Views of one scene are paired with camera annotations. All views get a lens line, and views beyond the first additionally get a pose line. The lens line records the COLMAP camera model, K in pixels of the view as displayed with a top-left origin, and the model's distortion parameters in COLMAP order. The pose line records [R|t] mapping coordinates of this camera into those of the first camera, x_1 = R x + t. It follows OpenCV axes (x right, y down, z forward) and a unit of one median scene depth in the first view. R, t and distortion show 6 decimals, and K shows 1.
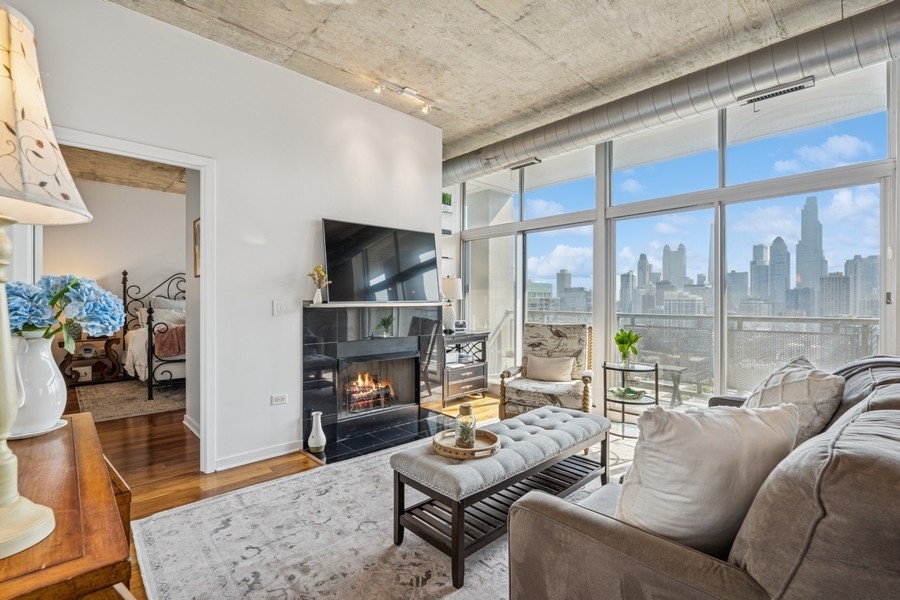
lens RADIAL K [[414.5, 0, 448.0], [0, 414.5, 299.3], [0, 0, 1]] dist [-0.001391, 0.001898]
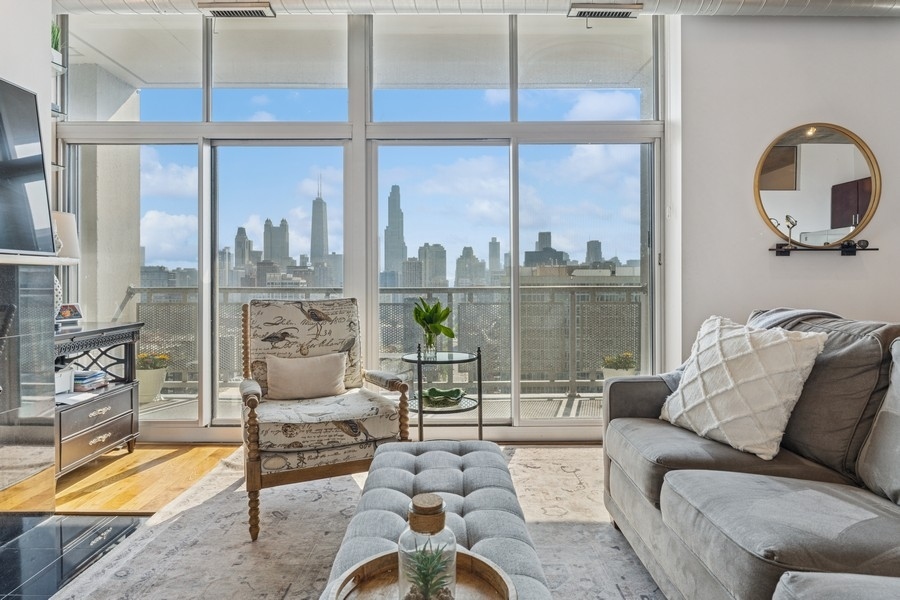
lens RADIAL K [[516.9, 0, 445.8], [0, 516.9, 283.2], [0, 0, 1]] dist [-0.004229, -0.002094]
pose [[0.684232, -0.002166, 0.729261, -0.109823], [0.001430, 0.999998, 0.001628, 0.028365], [-0.729263, -0.000071, 0.684234, 0.280879]]
